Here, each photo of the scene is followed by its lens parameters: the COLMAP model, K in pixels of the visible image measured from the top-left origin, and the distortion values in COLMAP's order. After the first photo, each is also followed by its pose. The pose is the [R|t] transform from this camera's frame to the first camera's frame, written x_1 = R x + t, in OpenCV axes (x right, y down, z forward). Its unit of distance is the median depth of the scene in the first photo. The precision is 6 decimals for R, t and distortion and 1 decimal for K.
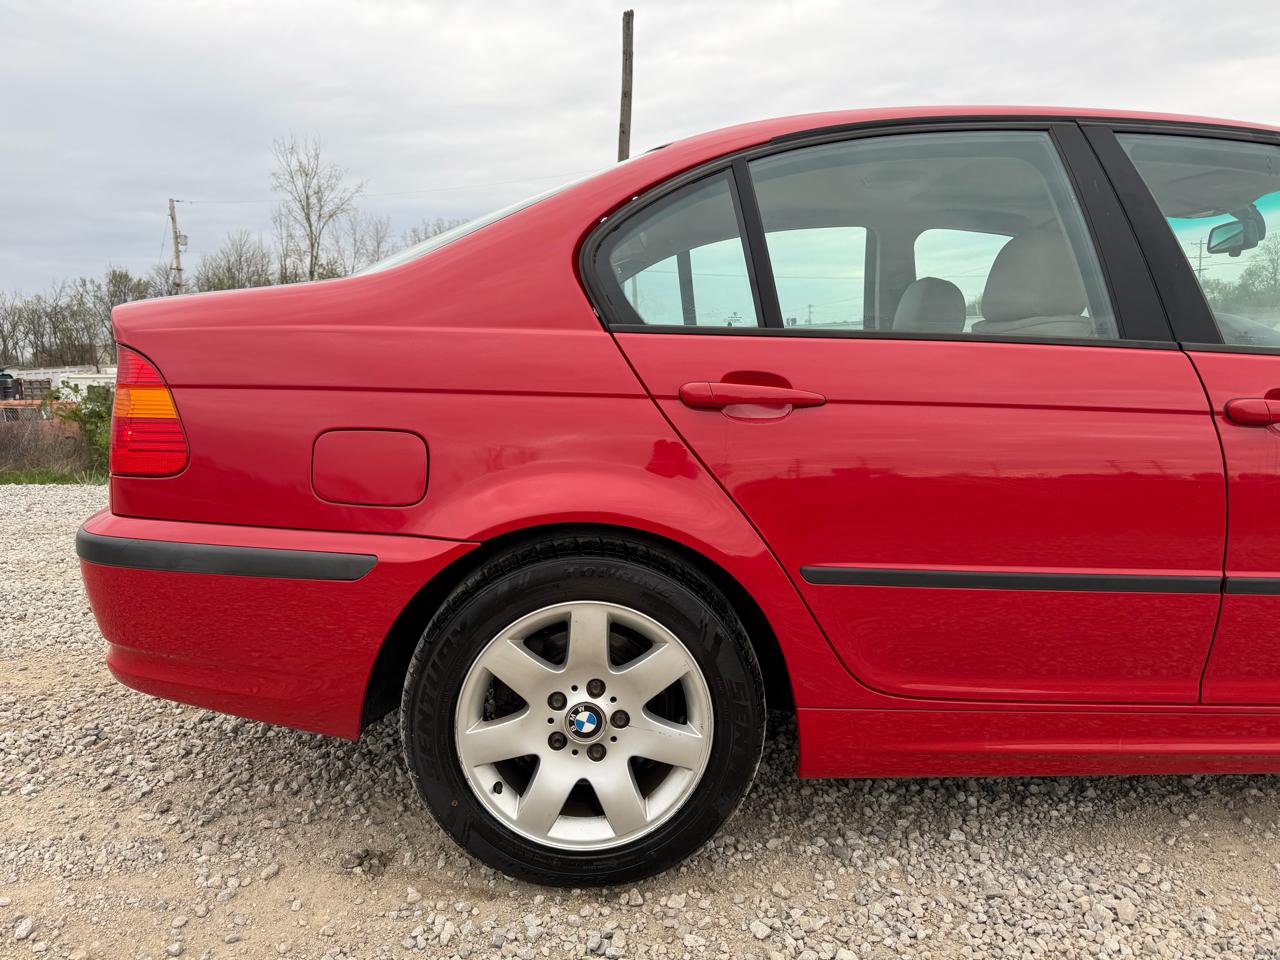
lens RADIAL K [[927.3, 0, 639.1], [0, 927.3, 479.2], [0, 0, 1]] dist [0.026281, -0.031511]
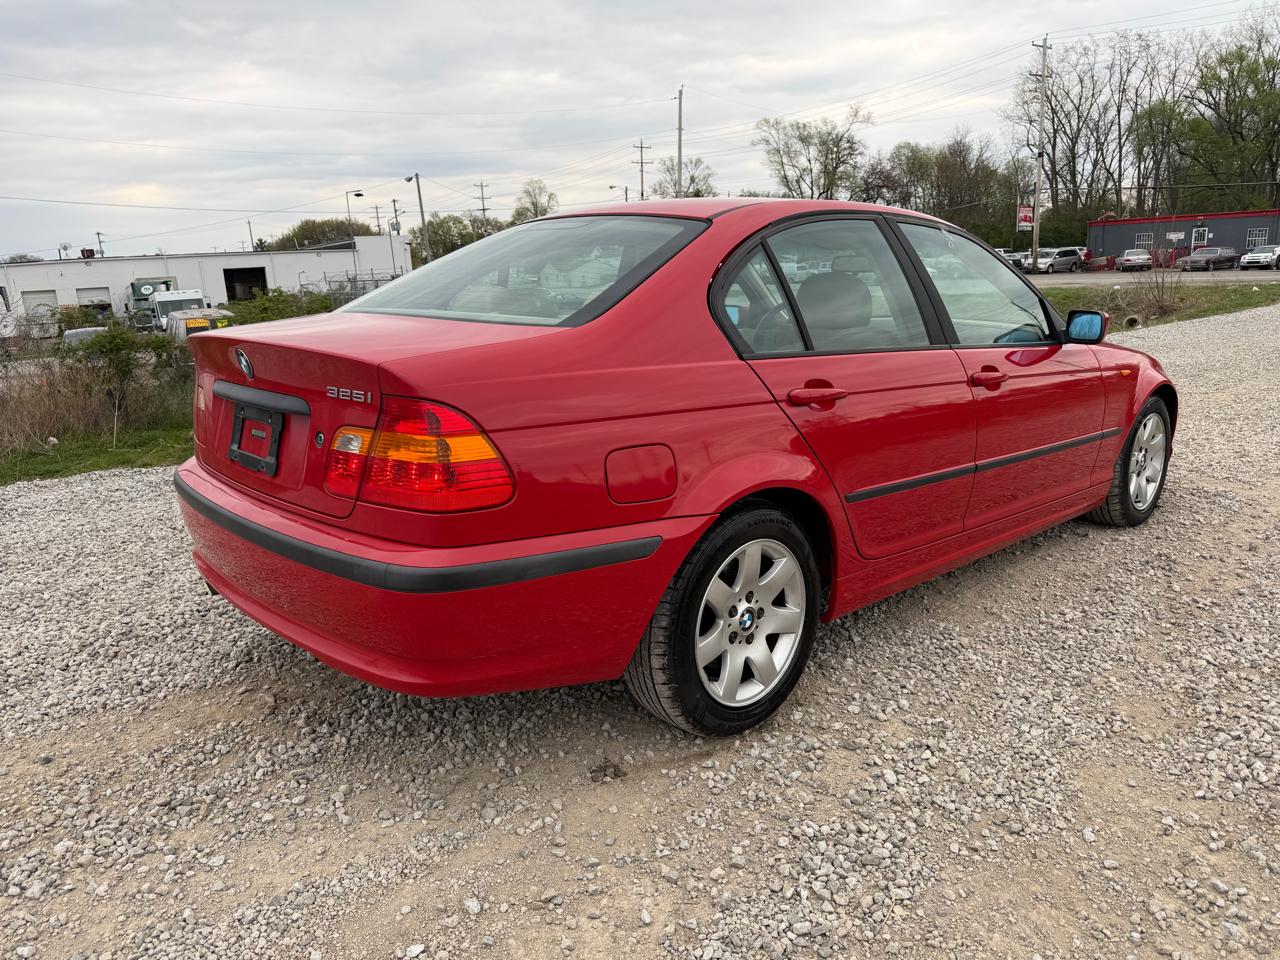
lens RADIAL K [[920.2, 0, 635.8], [0, 920.2, 476.4], [0, 0, 1]] dist [0.006015, -0.012321]
pose [[0.747154, -0.148763, 0.647789, -1.119455], [0.105463, 0.988818, 0.105439, -0.145164], [-0.656230, -0.010461, 0.754488, -0.005138]]
